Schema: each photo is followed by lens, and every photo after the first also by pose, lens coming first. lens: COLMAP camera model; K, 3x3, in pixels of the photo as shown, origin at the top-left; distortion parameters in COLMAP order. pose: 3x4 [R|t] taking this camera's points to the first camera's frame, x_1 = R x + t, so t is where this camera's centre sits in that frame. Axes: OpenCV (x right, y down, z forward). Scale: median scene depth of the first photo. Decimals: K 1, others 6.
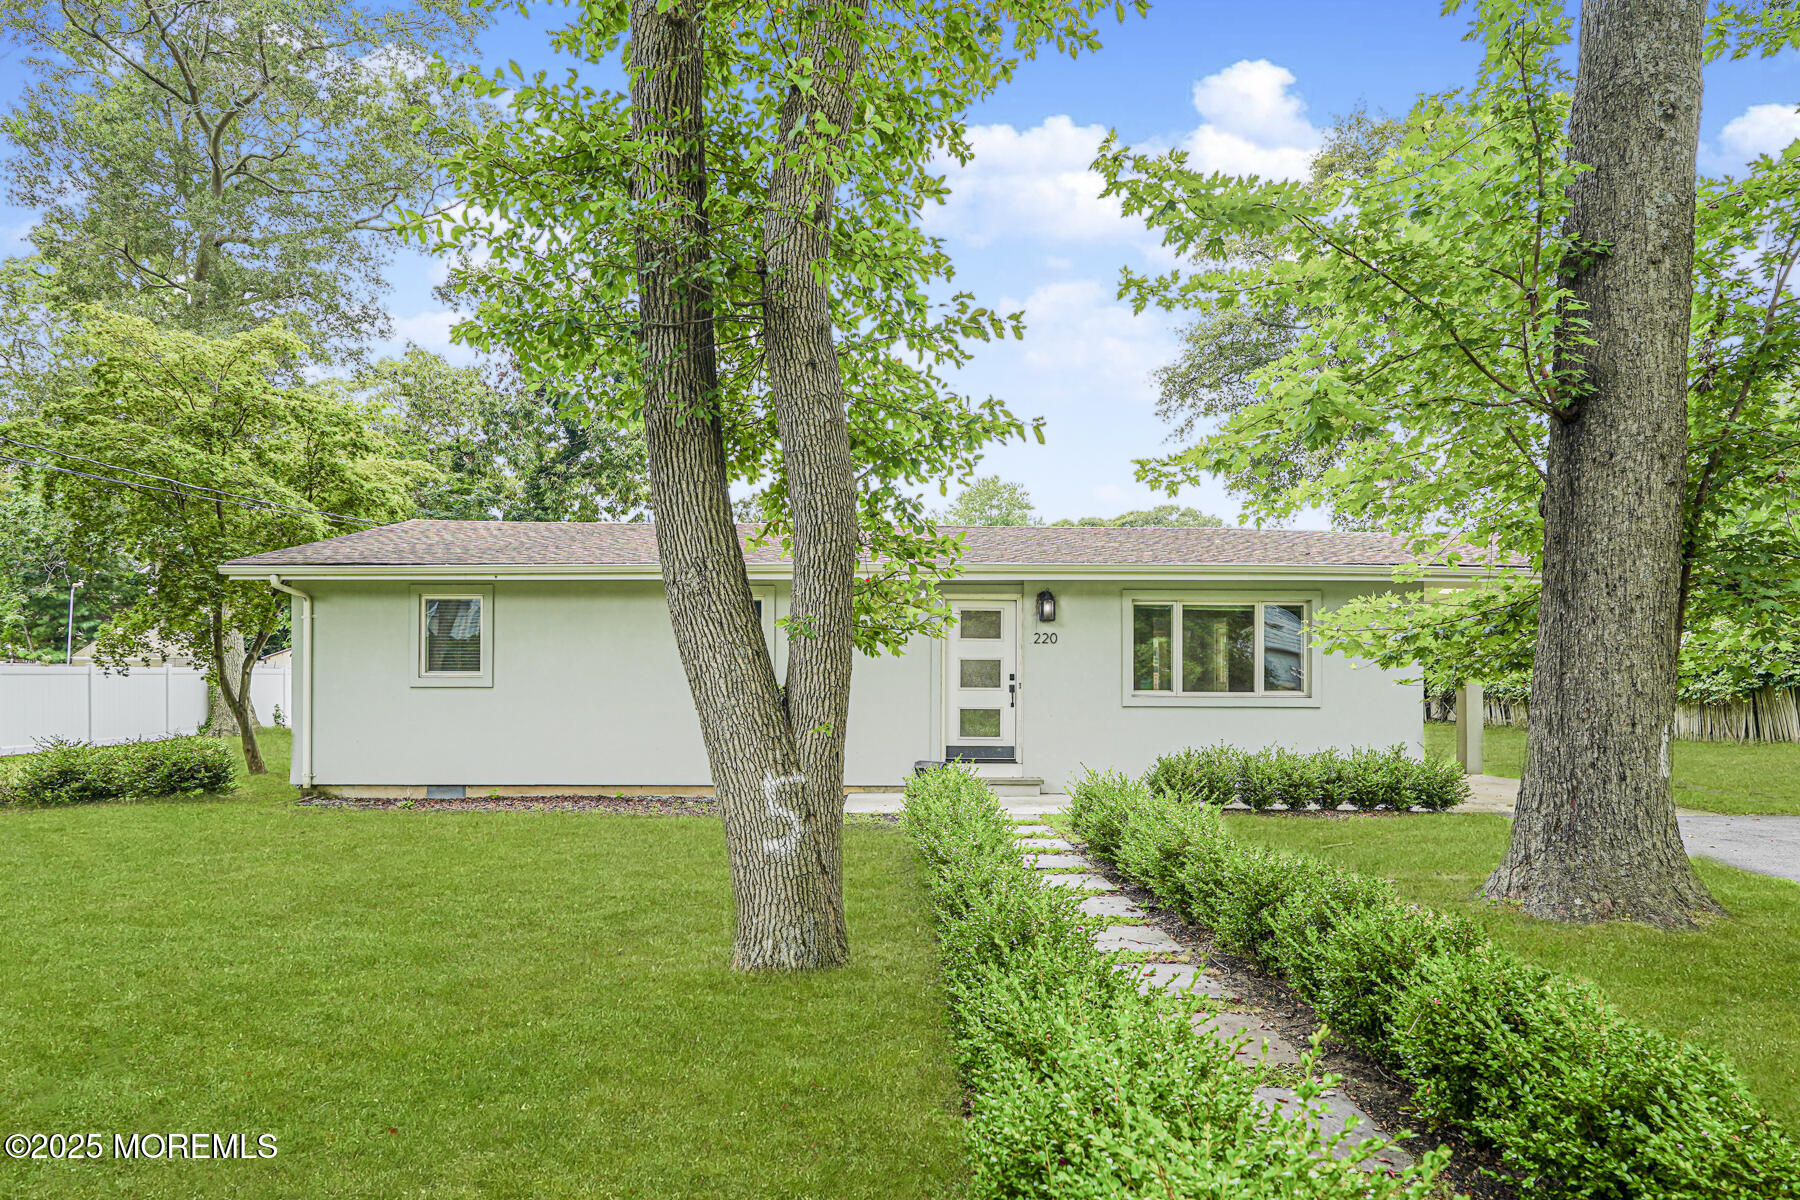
lens RADIAL K [[996.6, 0, 904.6], [0, 996.6, 675.0], [0, 0, 1]] dist [-0.012532, -0.000411]
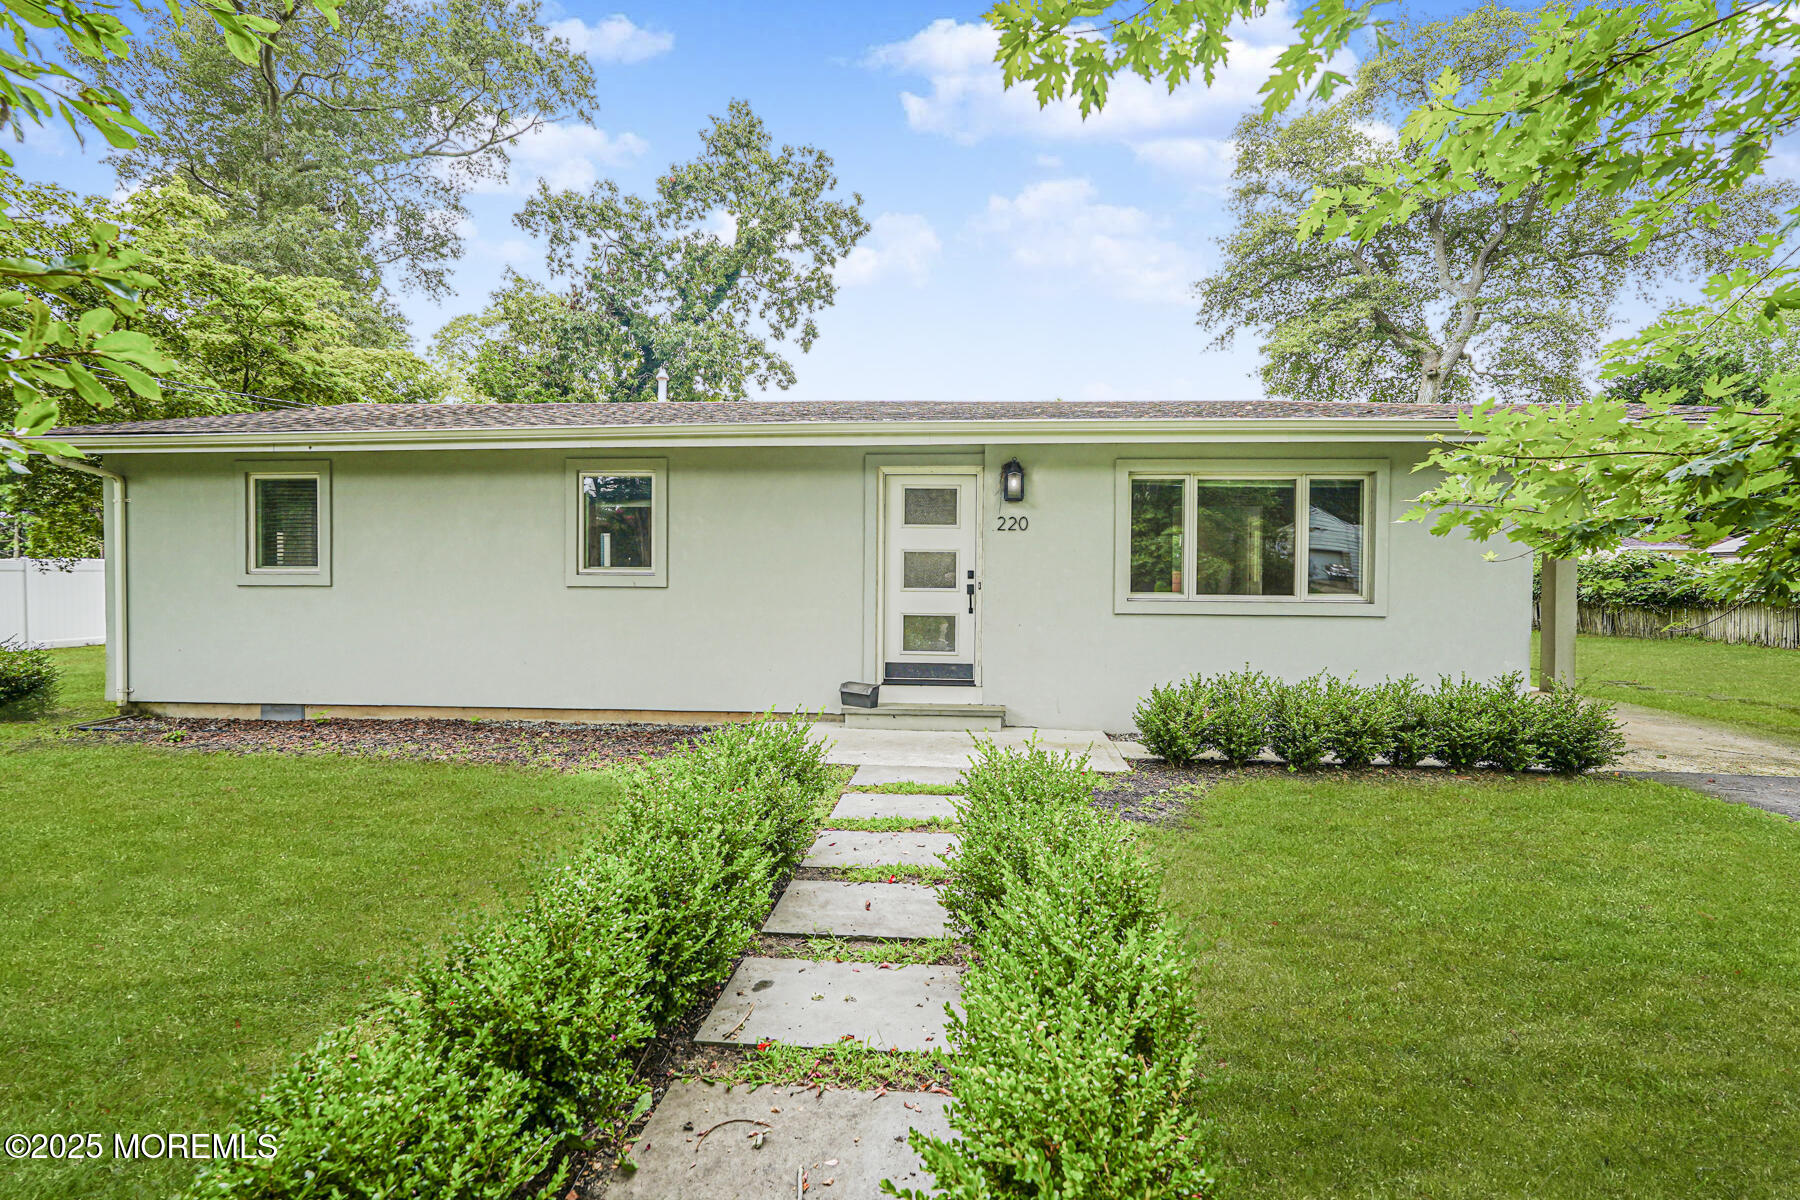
lens RADIAL K [[816.2, 0, 920.9], [0, 816.2, 611.3], [0, 0, 1]] dist [-0.014729, 0.000291]
pose [[0.996346, 0.005687, -0.085223, 0.124991], [-0.001800, 0.998957, 0.045623, 0.001762], [0.085393, -0.045303, 0.995317, 0.369977]]
